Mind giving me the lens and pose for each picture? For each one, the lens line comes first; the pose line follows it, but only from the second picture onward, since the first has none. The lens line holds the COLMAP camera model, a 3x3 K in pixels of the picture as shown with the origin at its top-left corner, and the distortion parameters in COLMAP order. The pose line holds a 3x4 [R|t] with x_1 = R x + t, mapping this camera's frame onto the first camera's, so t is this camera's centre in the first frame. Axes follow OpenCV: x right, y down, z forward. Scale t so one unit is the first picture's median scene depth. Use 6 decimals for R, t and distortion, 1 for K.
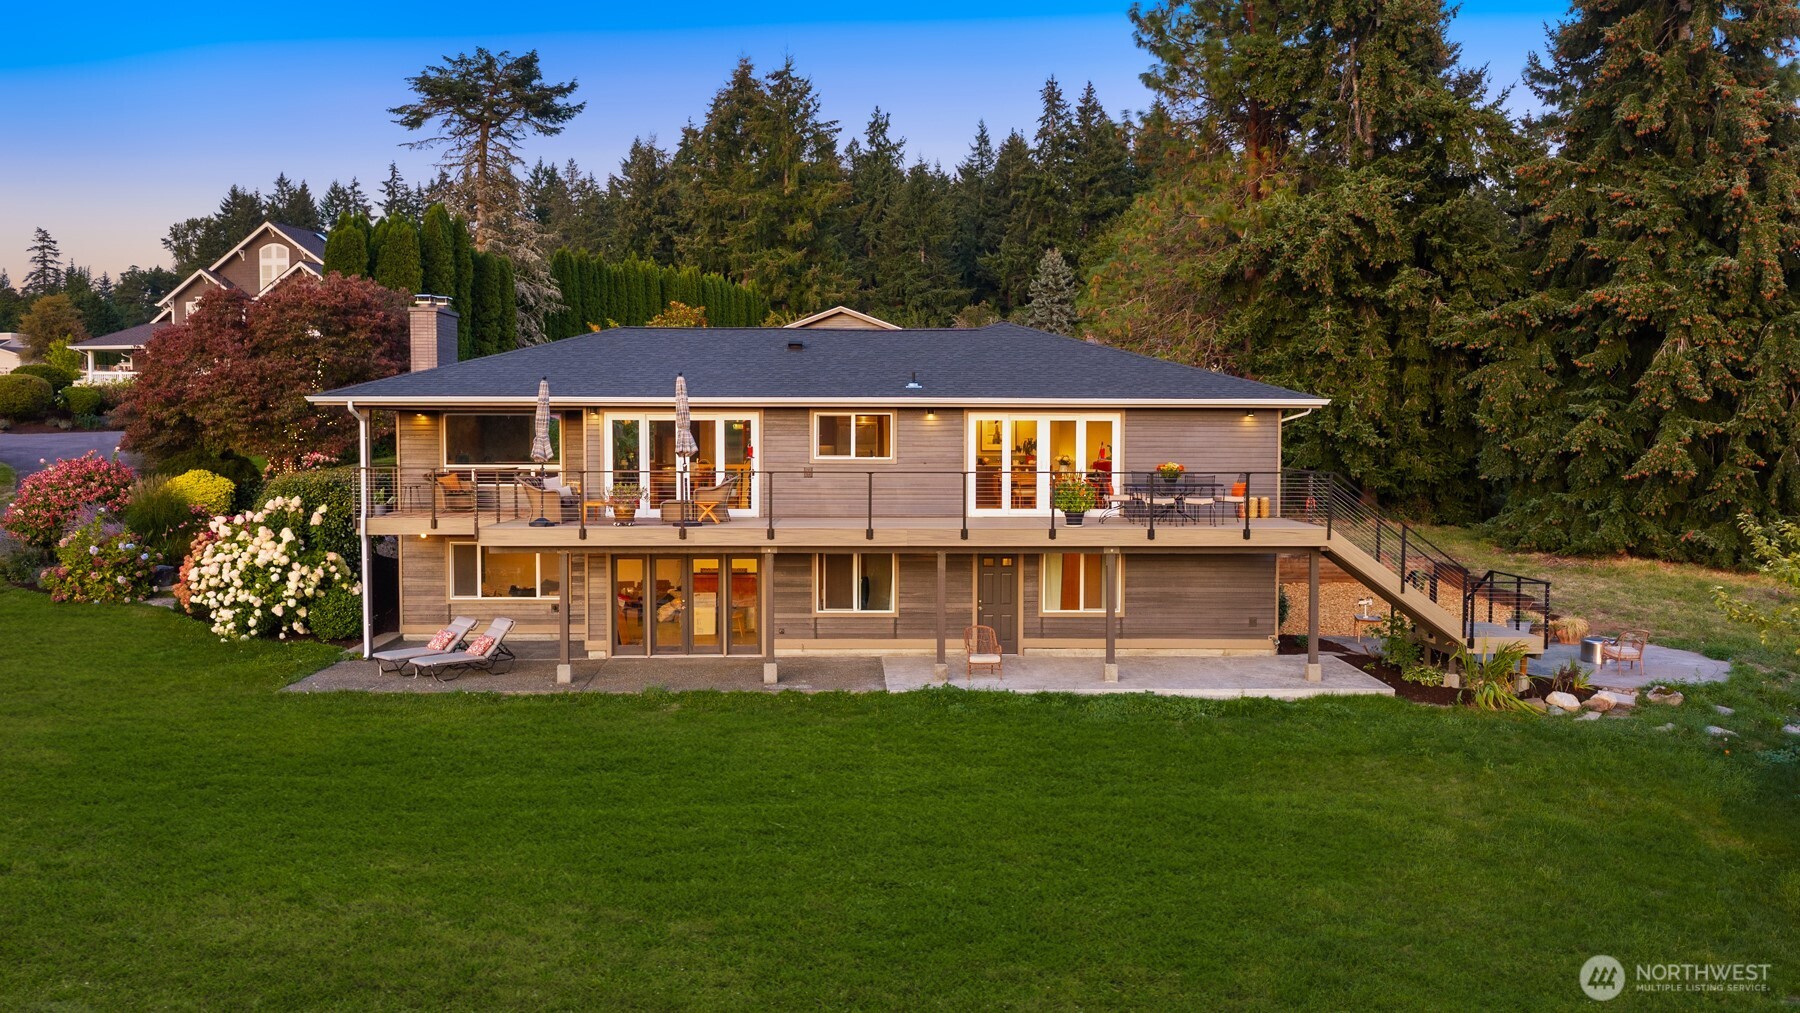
lens RADIAL K [[1478.2, 0, 901.1], [0, 1478.2, 506.9], [0, 0, 1]] dist [-0.015731, -0.002309]
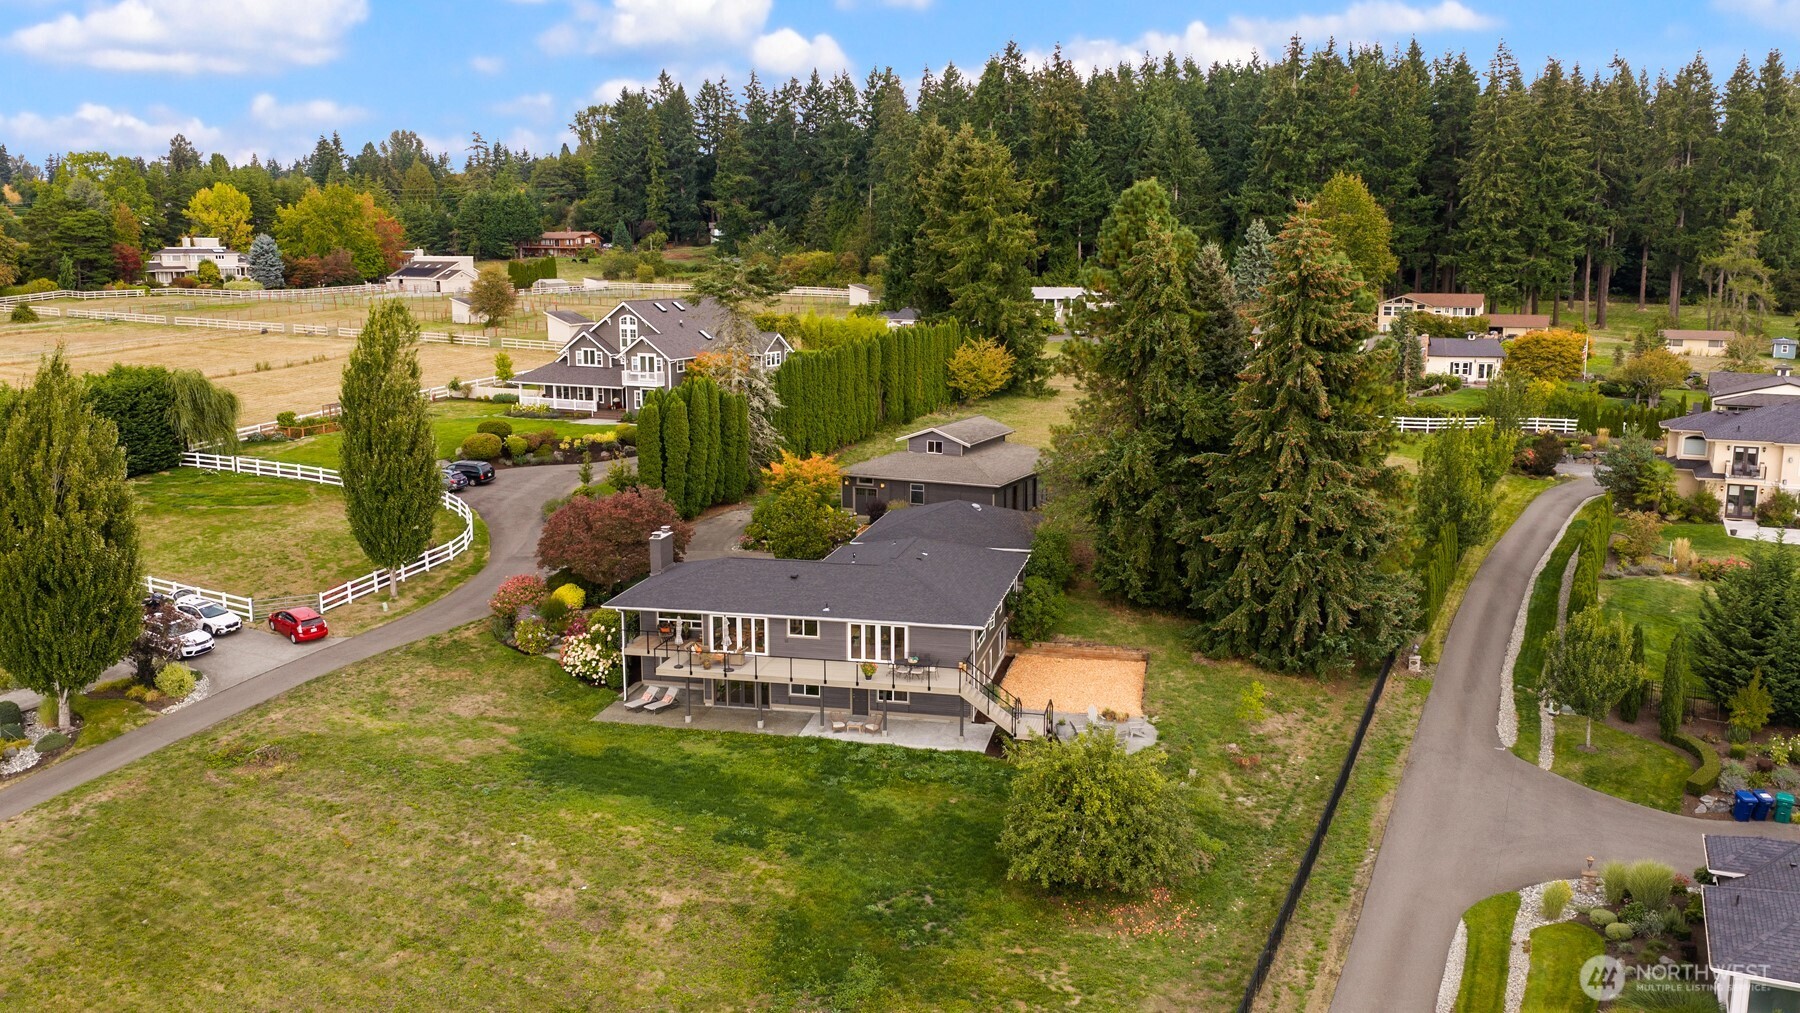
lens RADIAL K [[1478.2, 0, 899.1], [0, 1478.2, 505.7], [0, 0, 1]] dist [-0.015731, -0.002309]
pose [[0.968371, 0.041868, -0.245976, 0.125303], [-0.009947, 0.991516, 0.129605, -0.099012], [0.249316, -0.123059, 0.960572, -0.230069]]
